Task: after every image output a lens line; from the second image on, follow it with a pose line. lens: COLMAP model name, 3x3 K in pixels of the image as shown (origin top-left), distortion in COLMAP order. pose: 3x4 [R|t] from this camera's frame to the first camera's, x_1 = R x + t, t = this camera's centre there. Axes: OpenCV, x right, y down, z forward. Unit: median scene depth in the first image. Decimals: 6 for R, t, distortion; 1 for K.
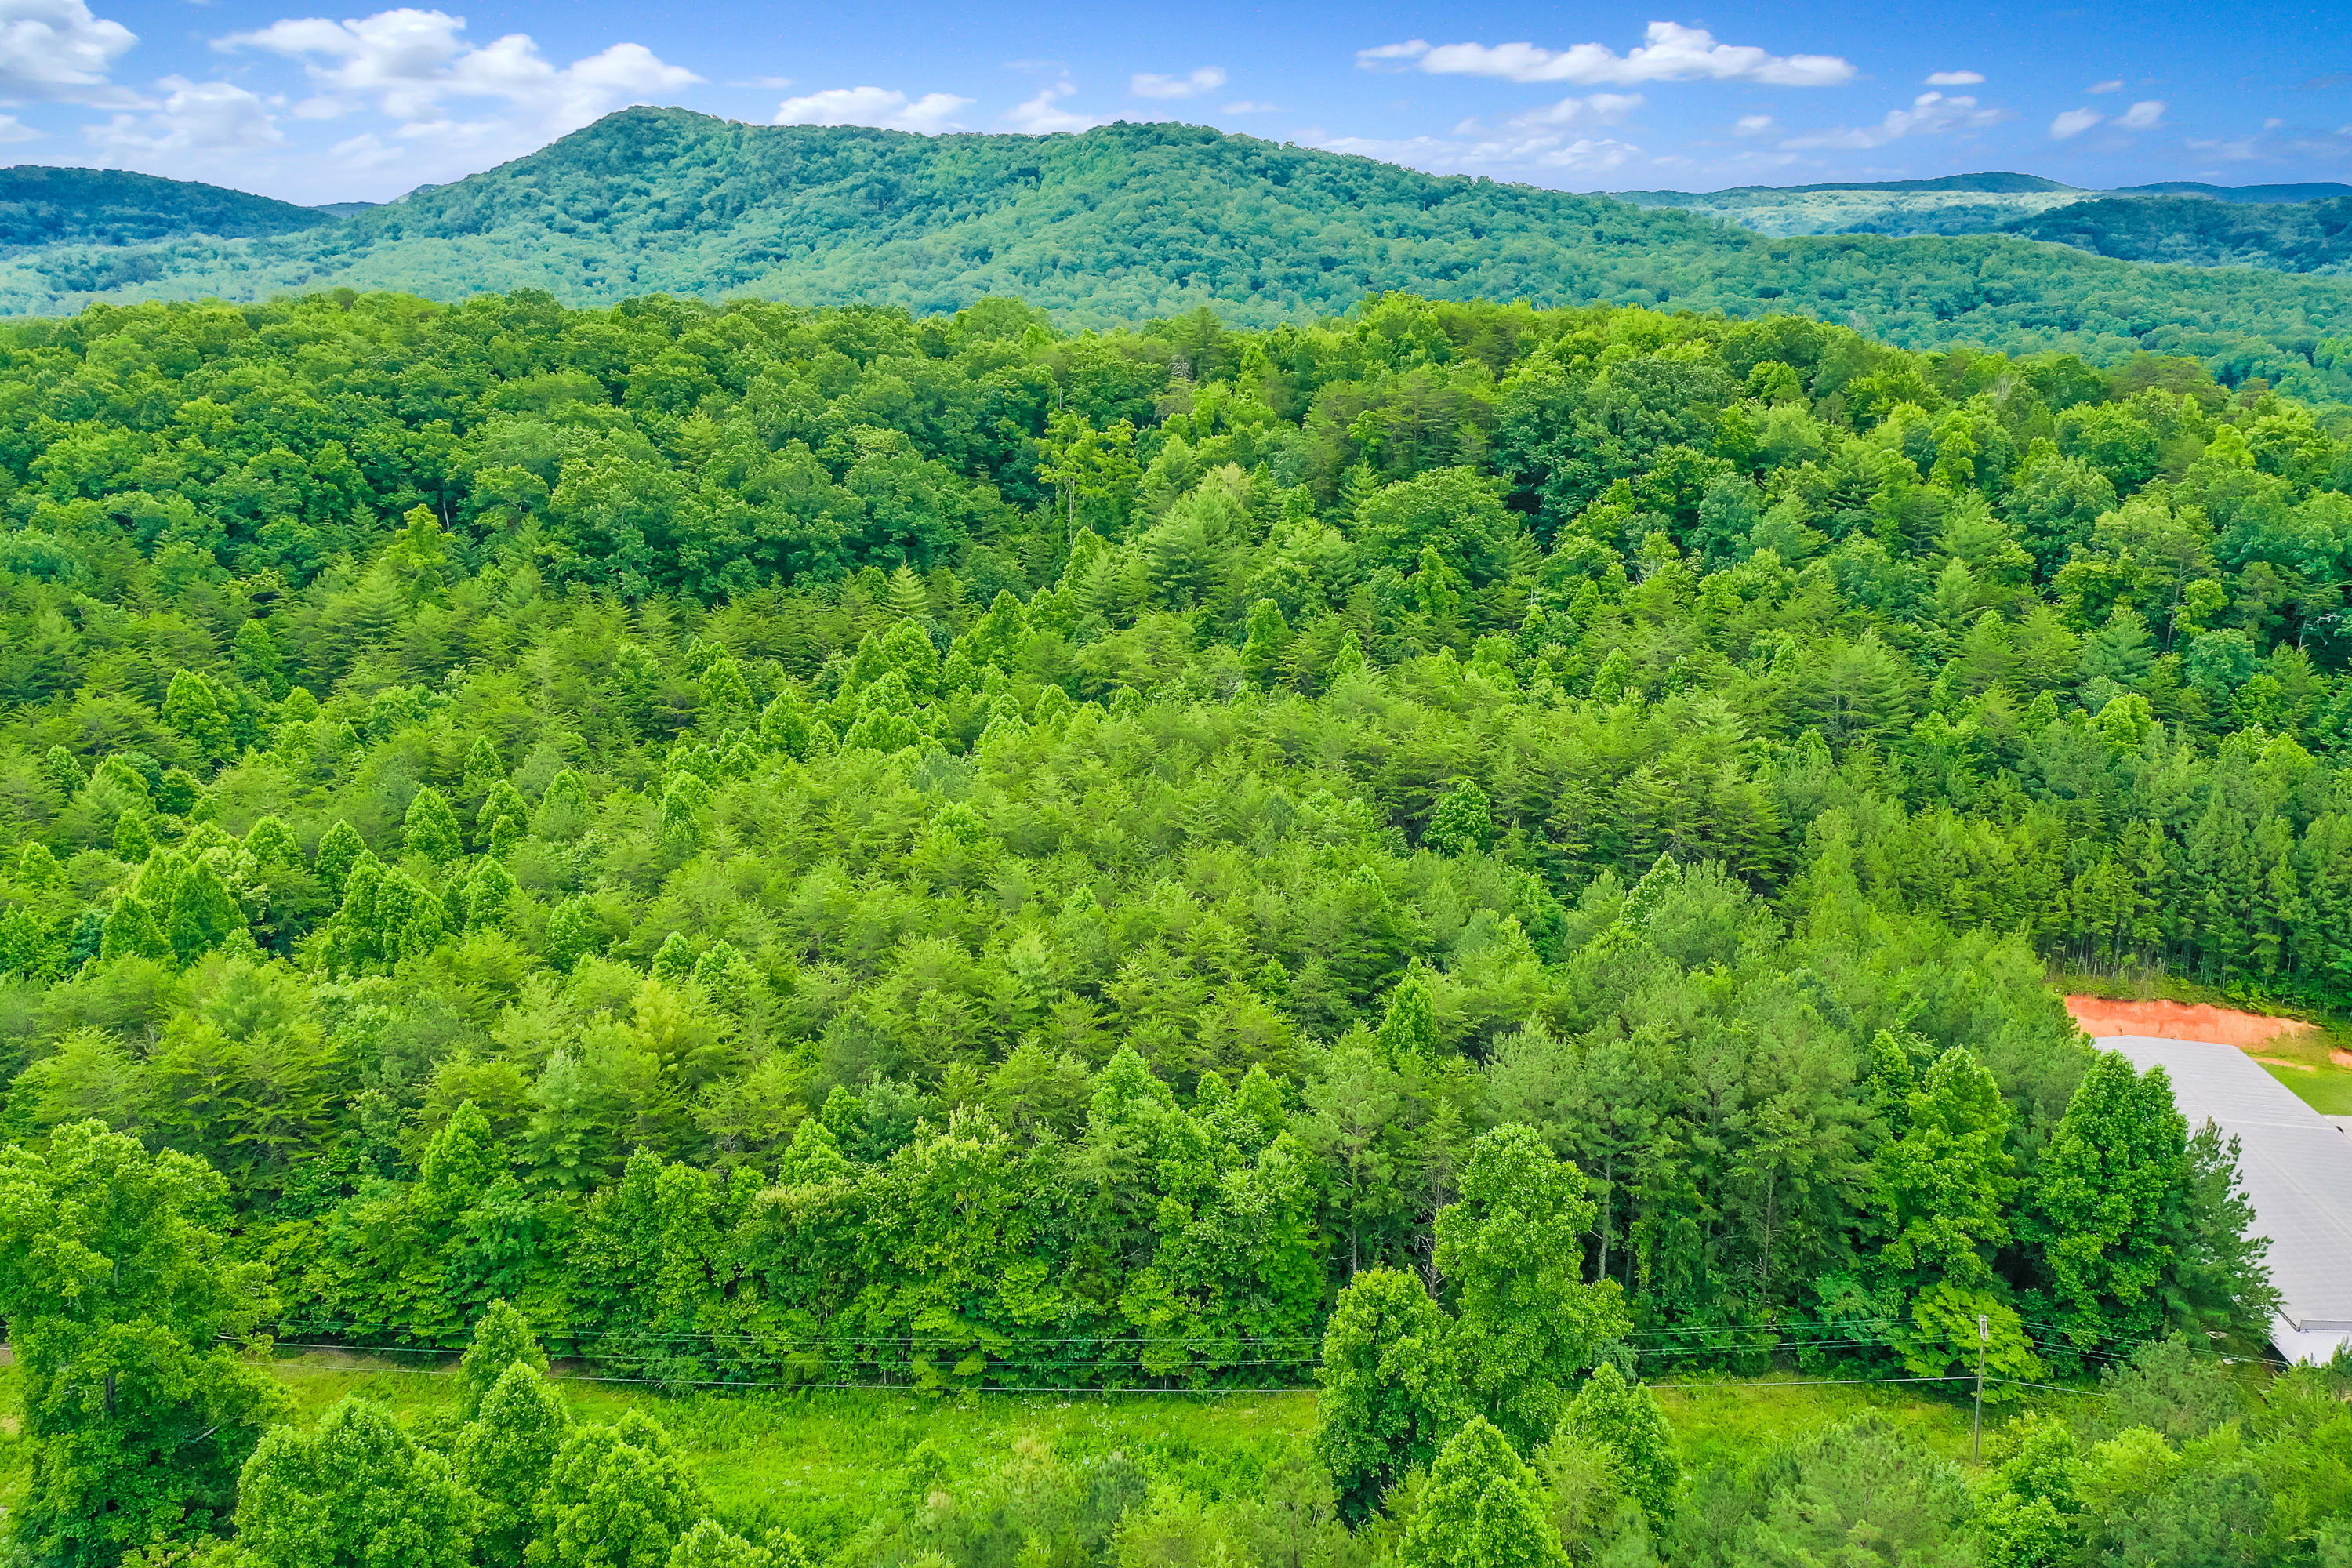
lens RADIAL K [[1839.5, 0, 1160.5], [0, 1839.5, 772.3], [0, 0, 1]] dist [0.006154, 0.002454]
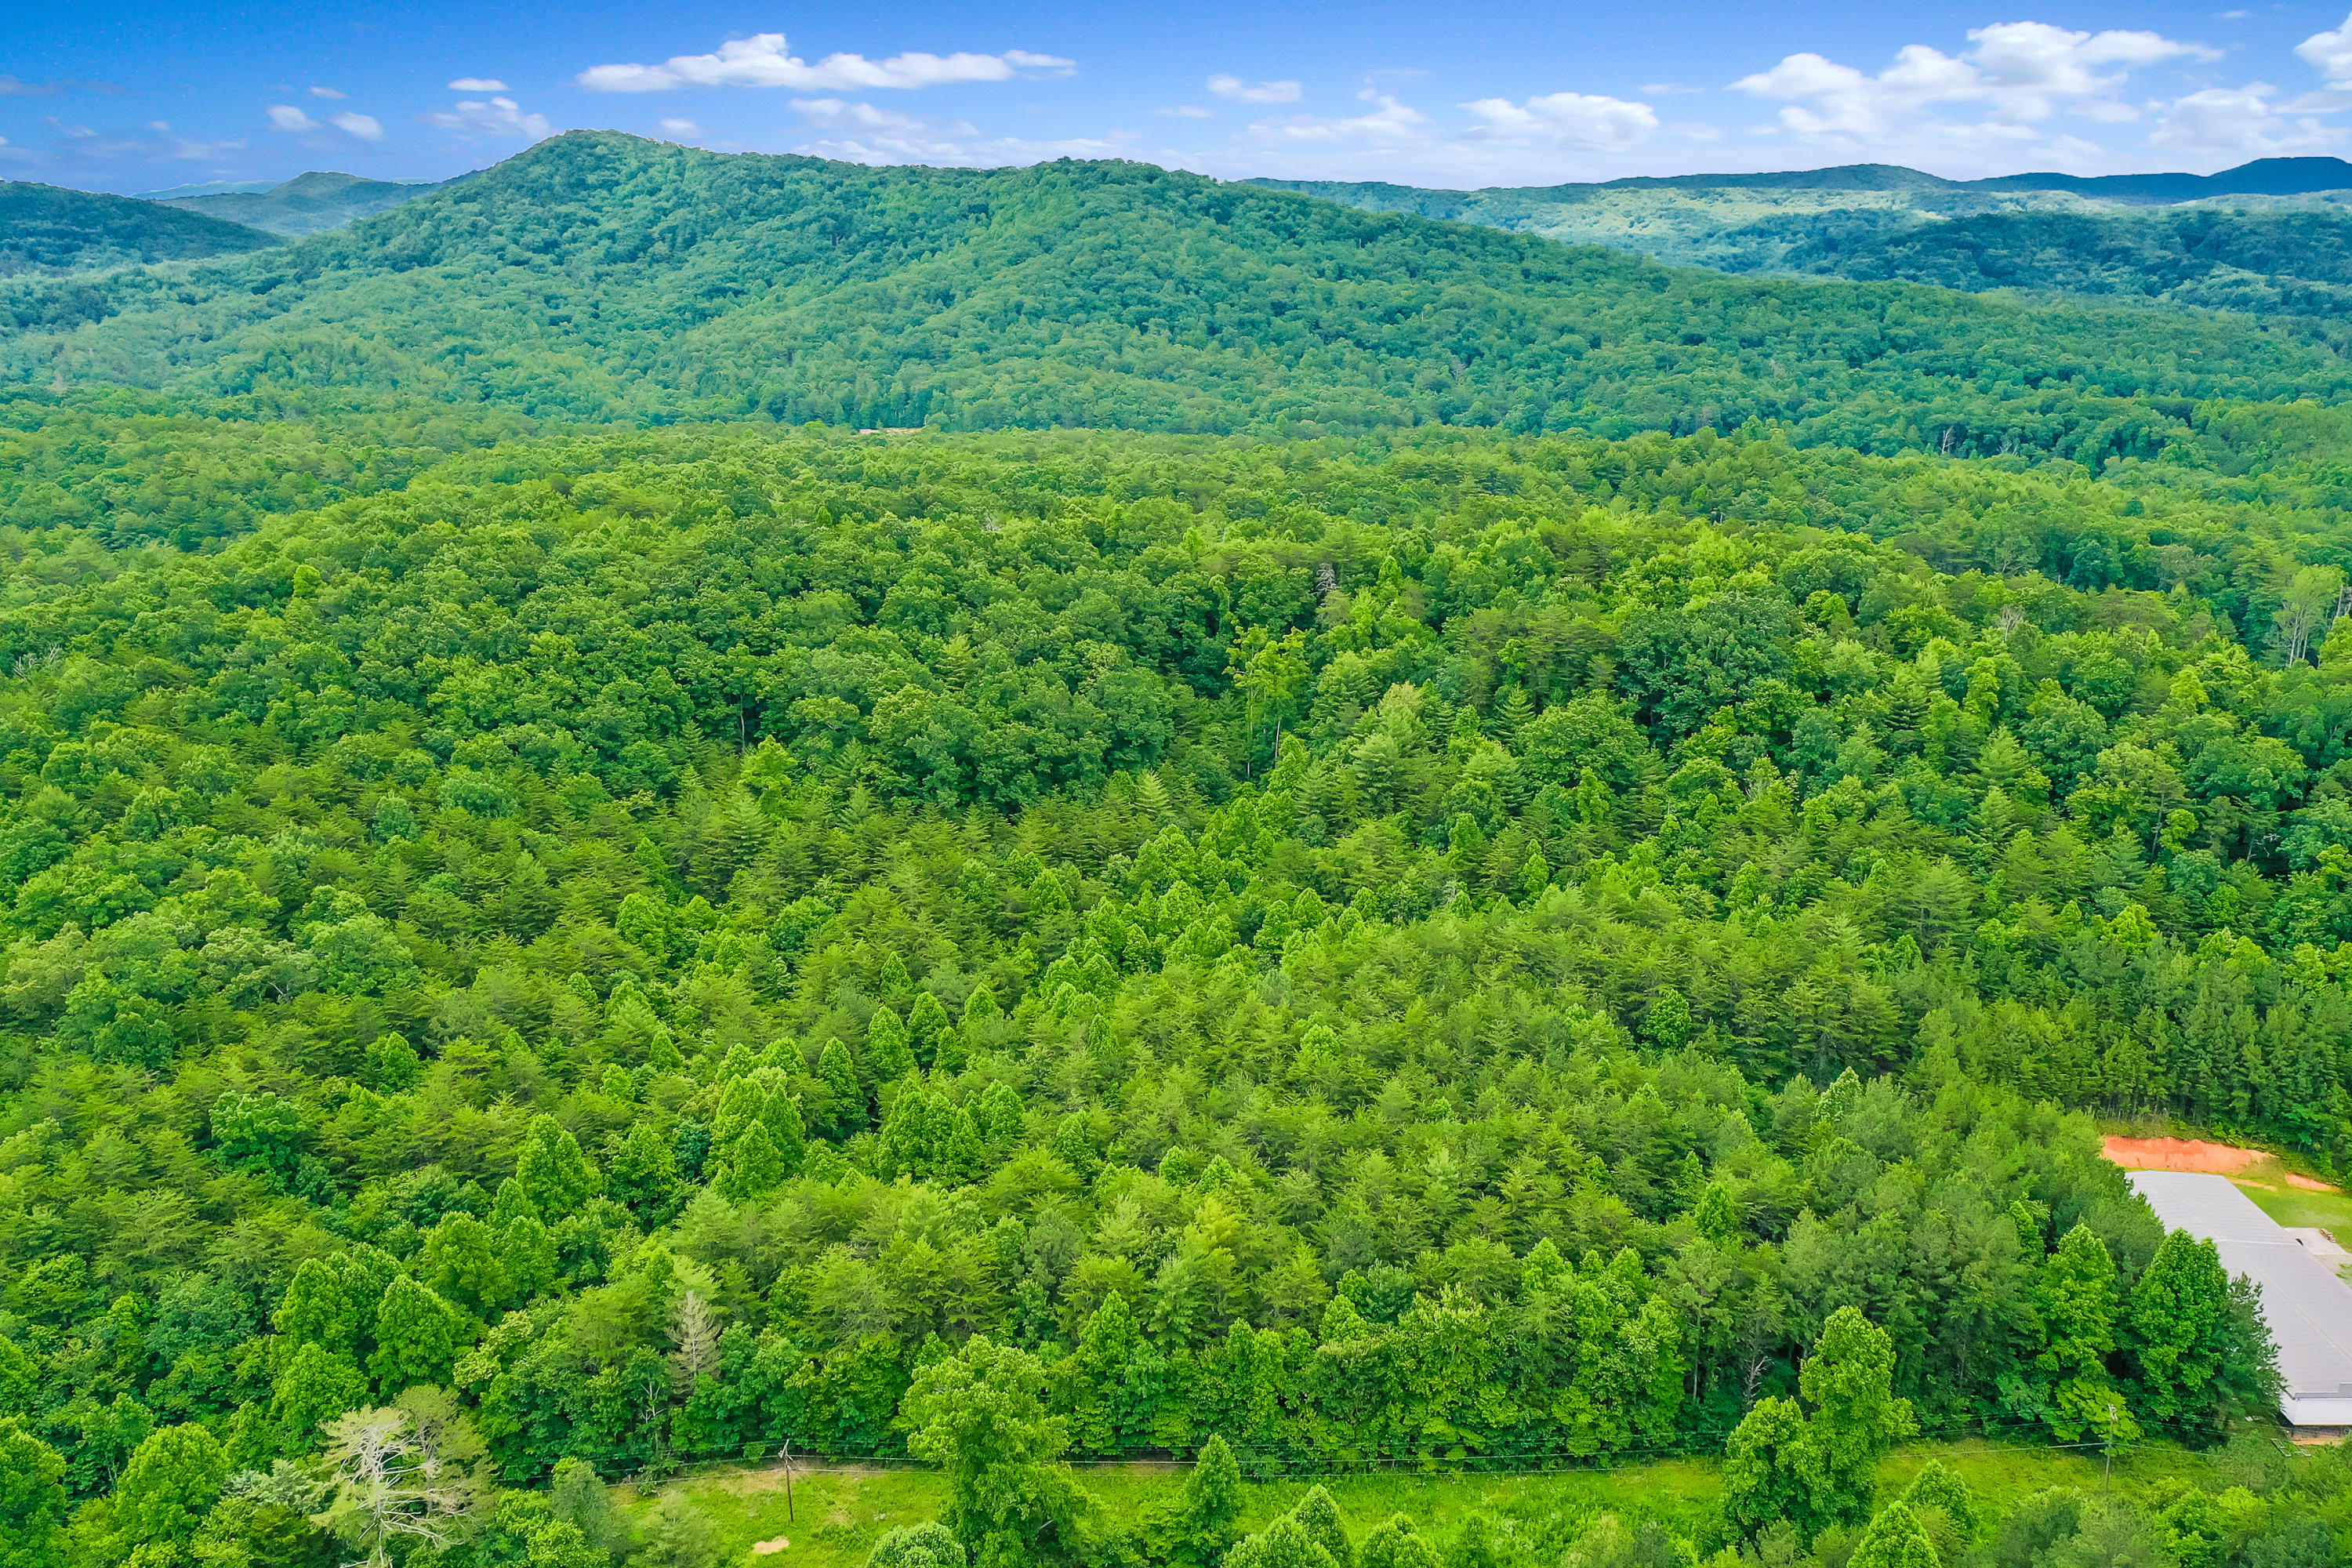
lens RADIAL K [[1839.5, 0, 1158.3], [0, 1839.5, 781.1], [0, 0, 1]] dist [0.006154, 0.002454]
pose [[0.998142, -0.017858, 0.058251, -0.231094], [0.016764, 0.999675, 0.019209, -0.145156], [-0.058576, -0.018197, 0.998117, -0.269624]]
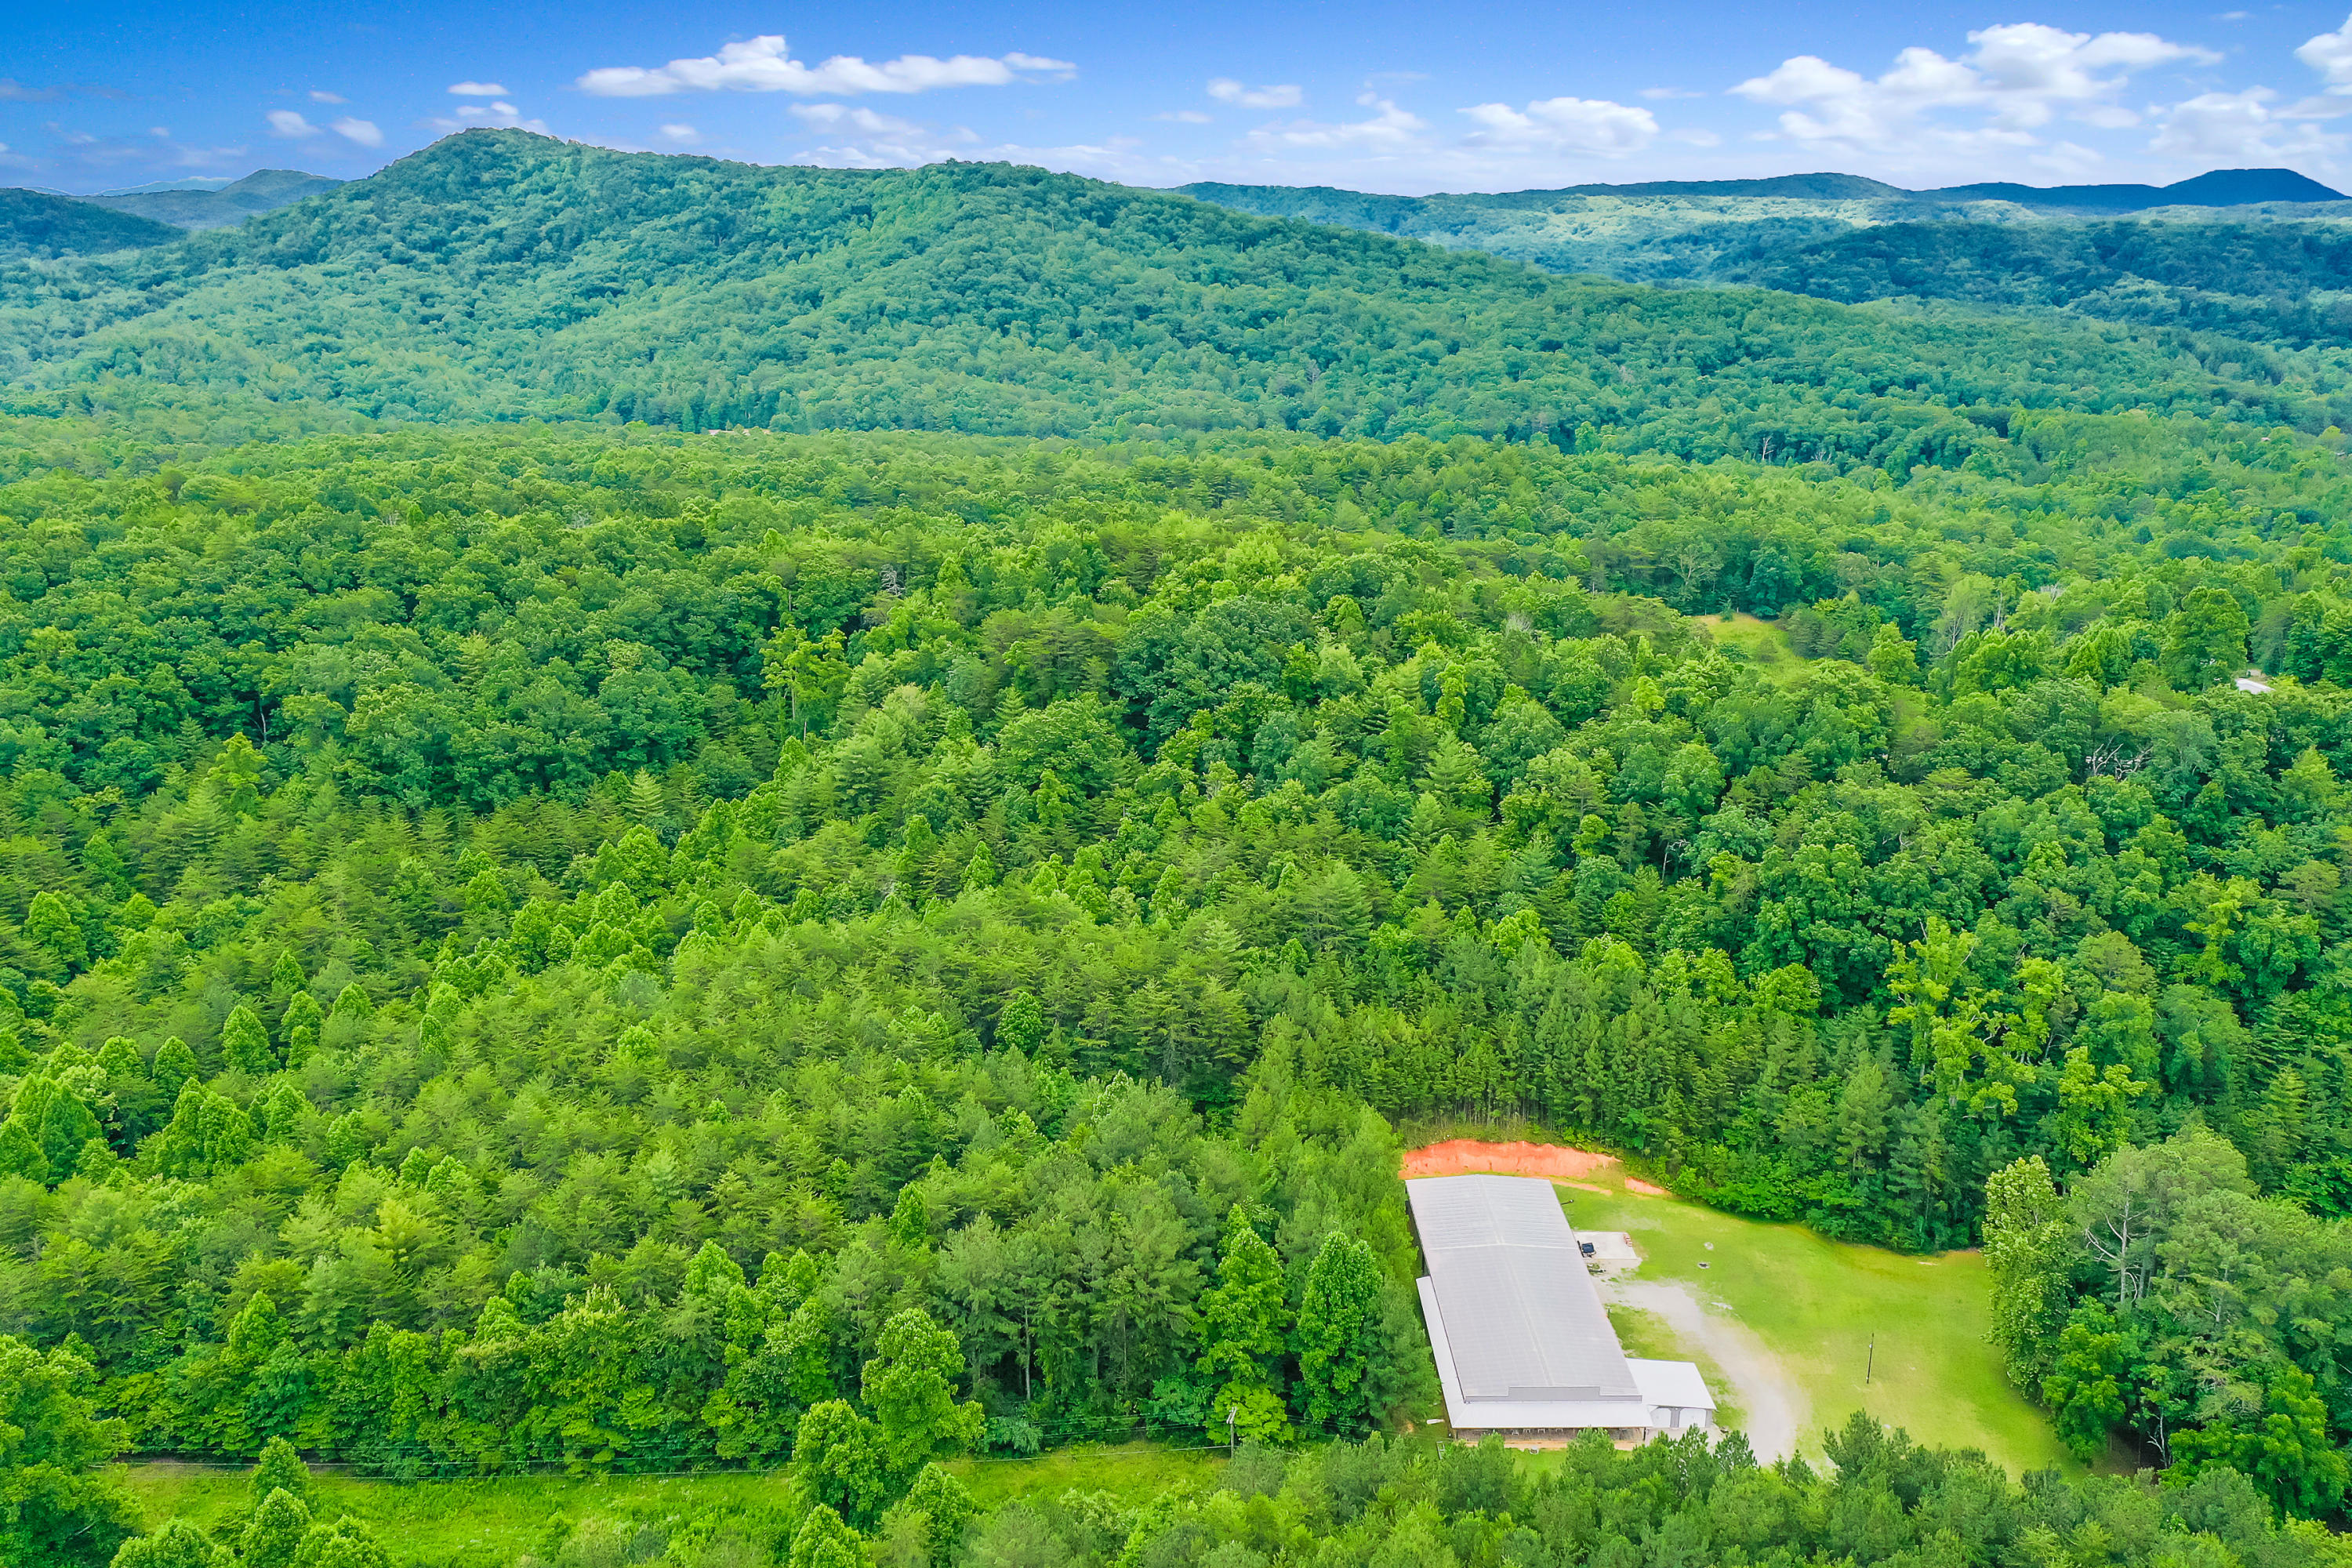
lens RADIAL K [[1839.5, 0, 1158.5], [0, 1839.5, 781.7], [0, 0, 1]] dist [0.006154, 0.002454]
pose [[0.997727, -0.012431, 0.066234, 0.140263], [0.011281, 0.999780, 0.017702, -0.138419], [-0.066440, -0.016914, 0.997647, -0.290271]]
